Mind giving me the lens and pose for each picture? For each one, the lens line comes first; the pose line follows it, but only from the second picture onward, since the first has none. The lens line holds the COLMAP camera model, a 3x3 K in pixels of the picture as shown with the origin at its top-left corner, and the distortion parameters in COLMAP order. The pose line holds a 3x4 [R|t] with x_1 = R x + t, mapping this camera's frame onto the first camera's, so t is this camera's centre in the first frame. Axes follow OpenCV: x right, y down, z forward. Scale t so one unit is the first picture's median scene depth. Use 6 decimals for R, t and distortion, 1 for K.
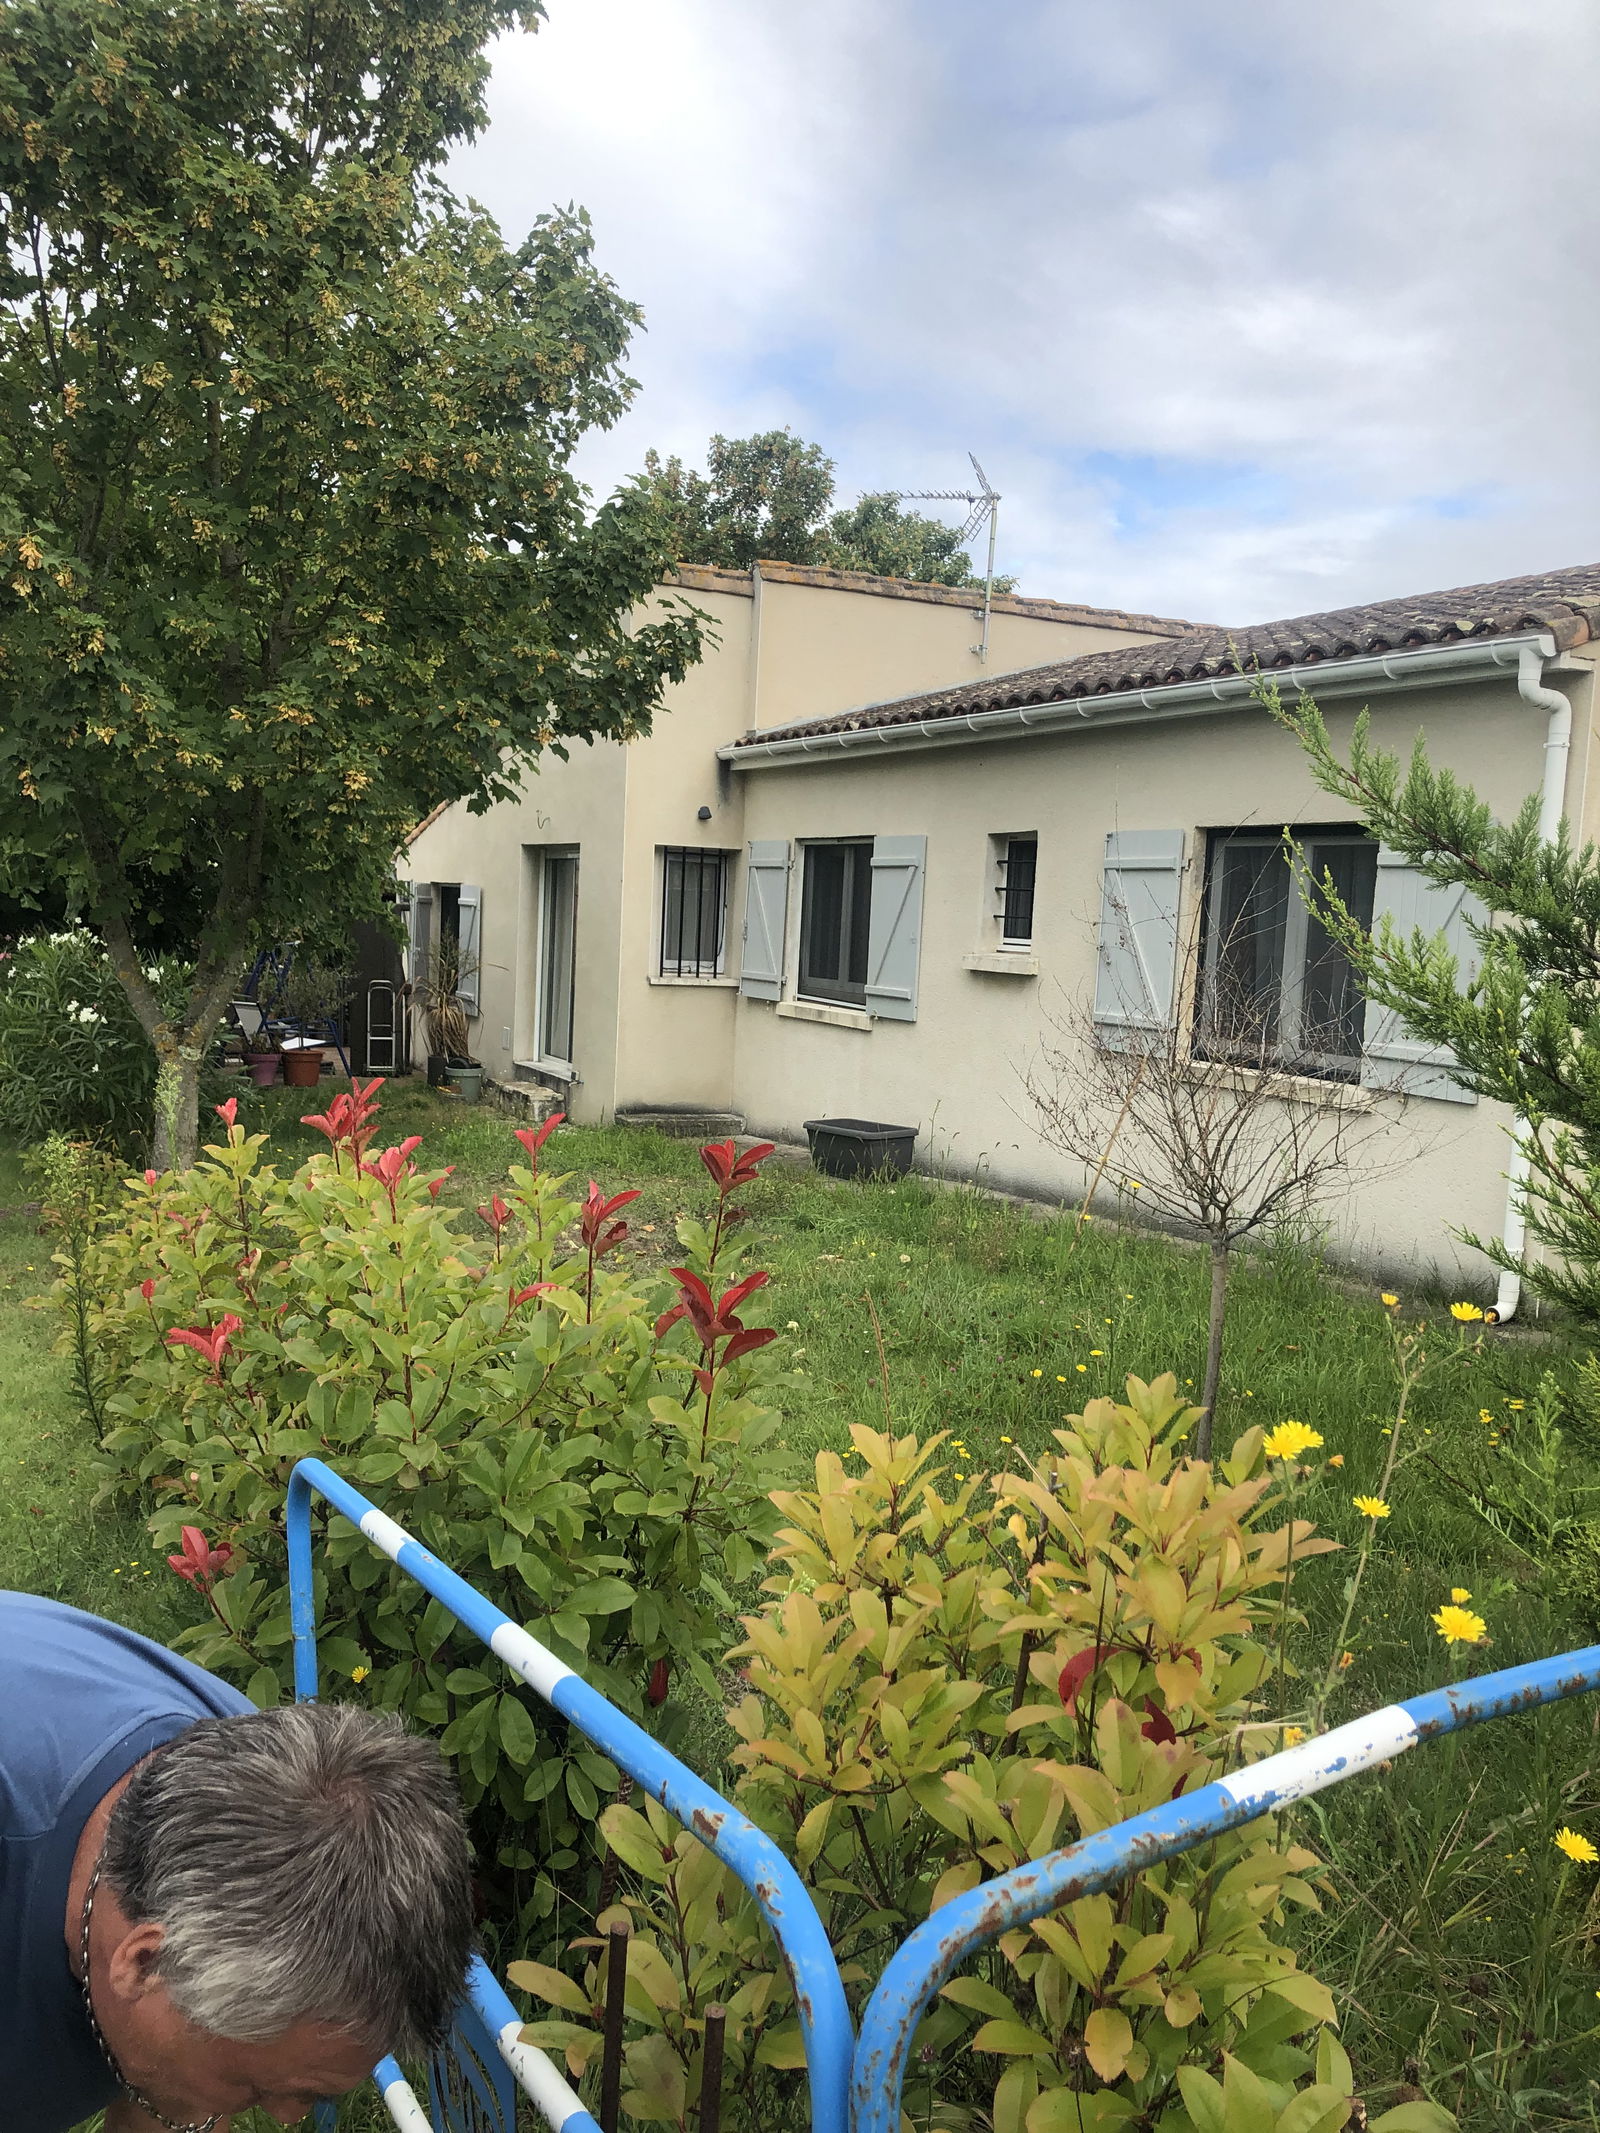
lens RADIAL K [[1730.3, 0, 807.6], [0, 1730.3, 1096.2], [0, 0, 1]] dist [0.090280, -0.096244]
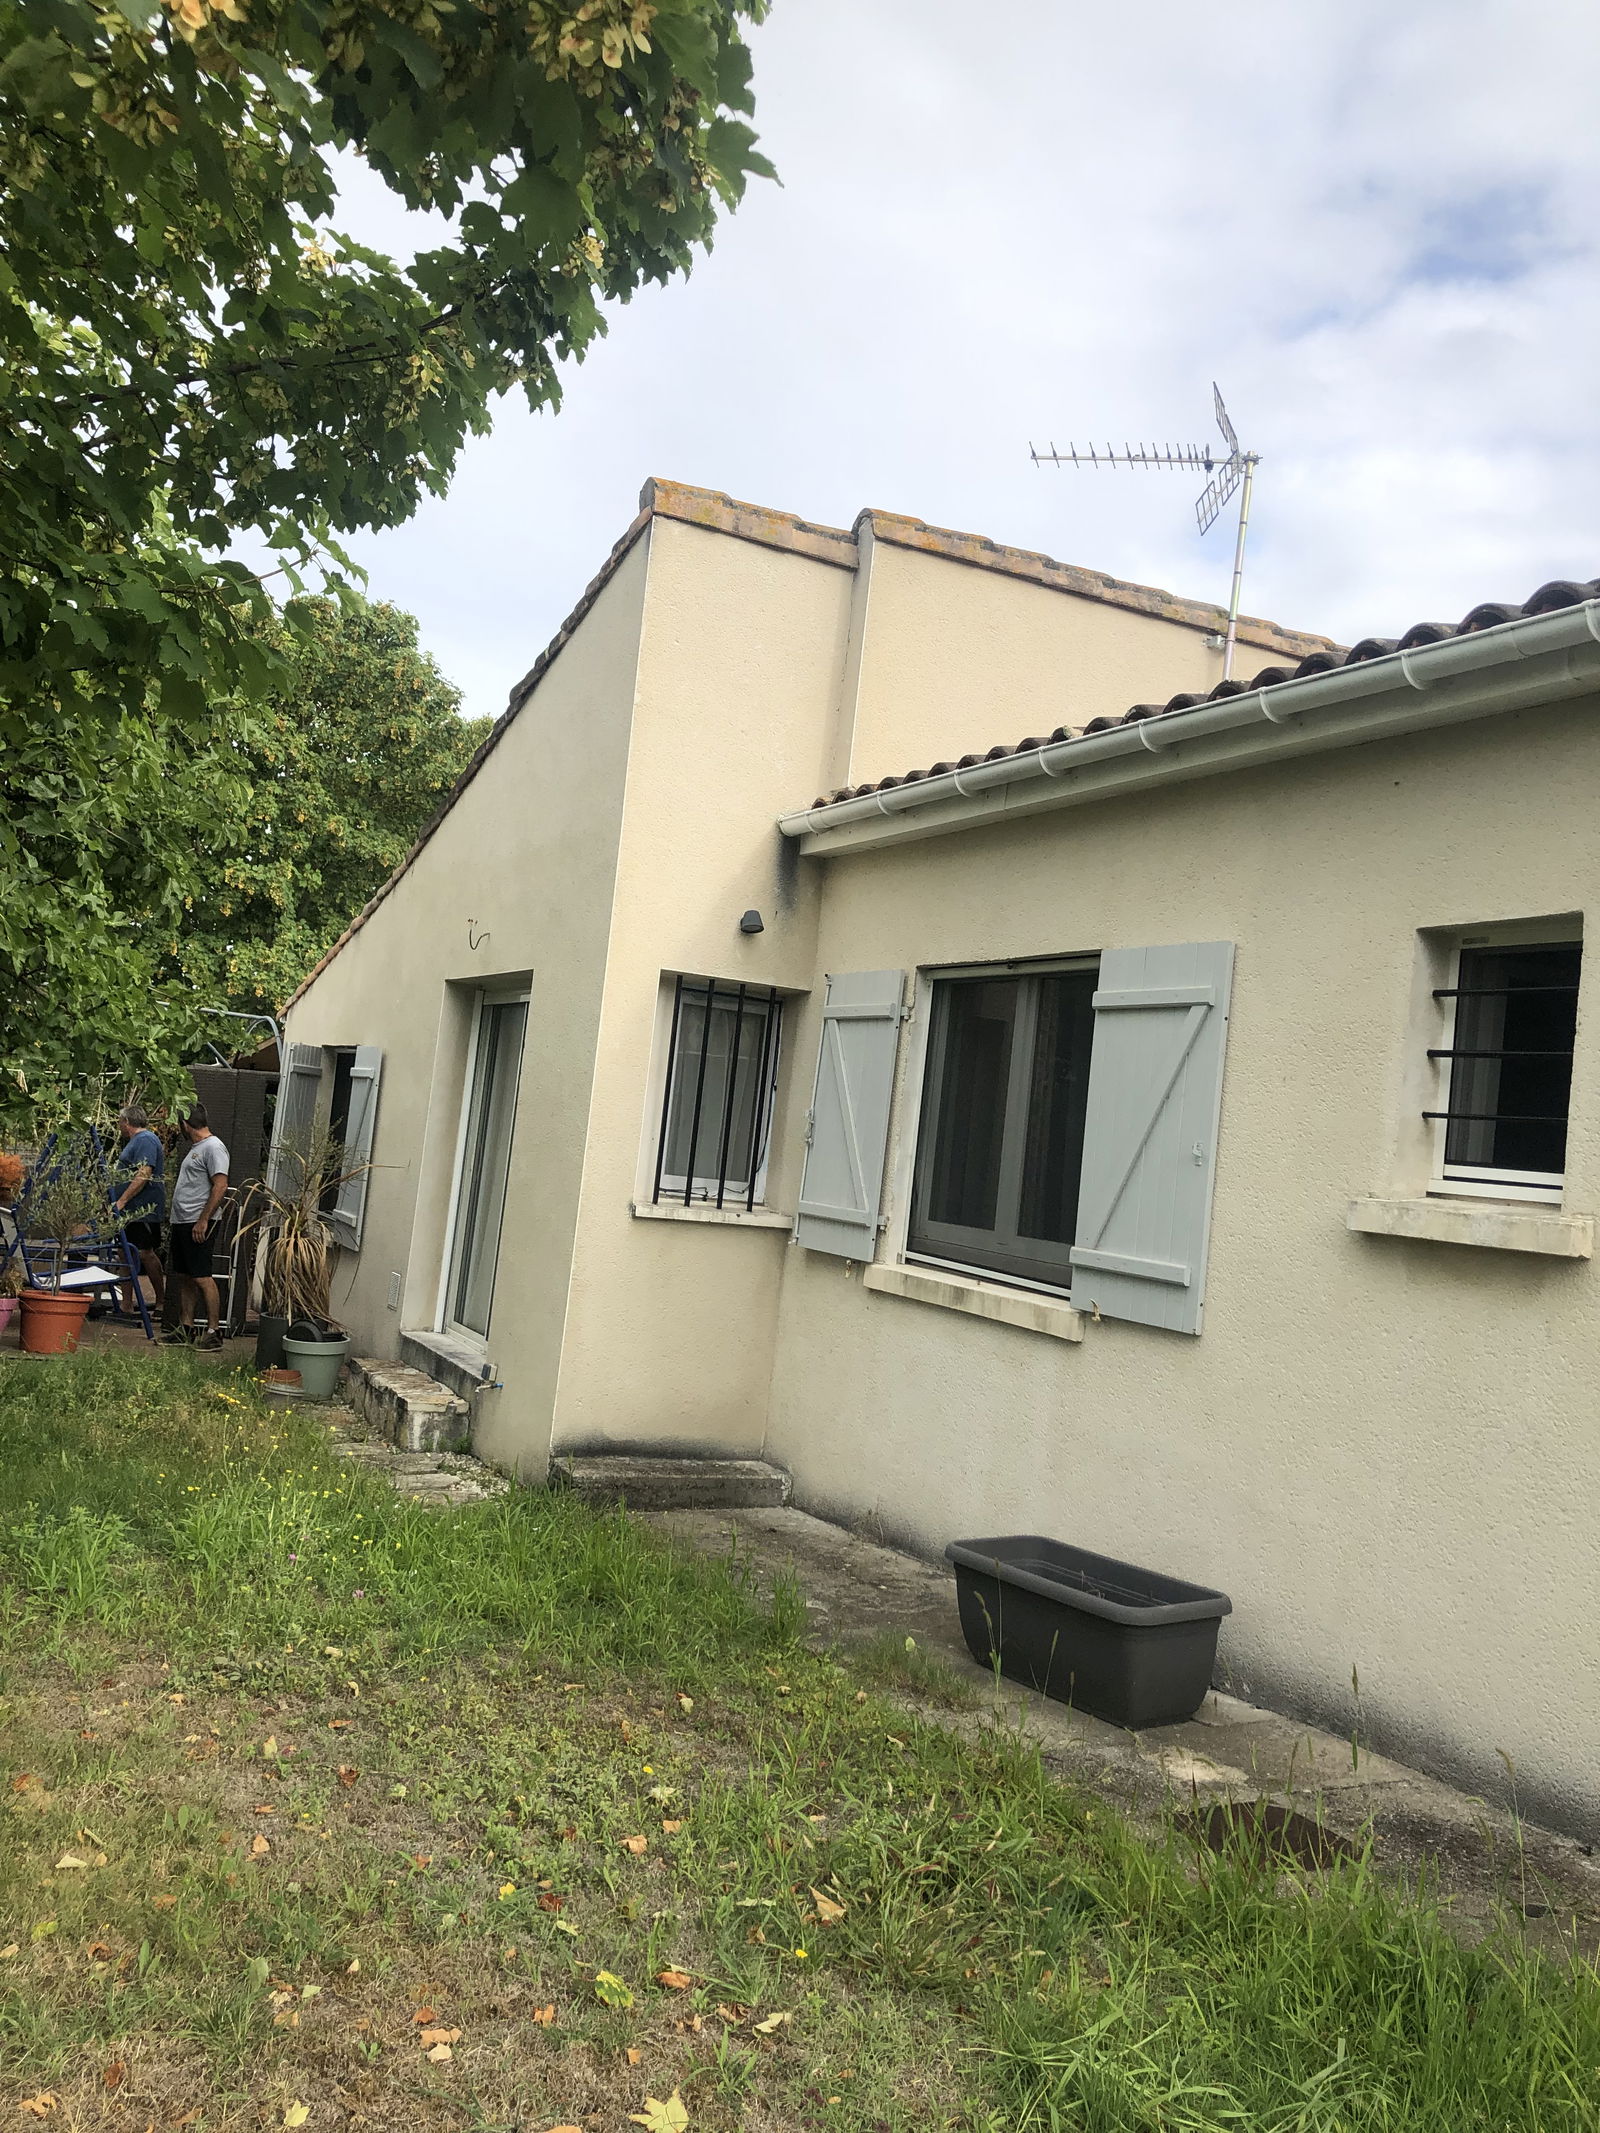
lens RADIAL K [[1743.7, 0, 767.3], [0, 1743.7, 1077.6], [0, 0, 1]] dist [0.099758, -0.141689]
pose [[0.998111, 0.056722, -0.023587, -0.037571], [-0.059511, 0.988034, -0.142293, -0.031428], [0.015233, 0.143428, 0.989544, 0.438981]]
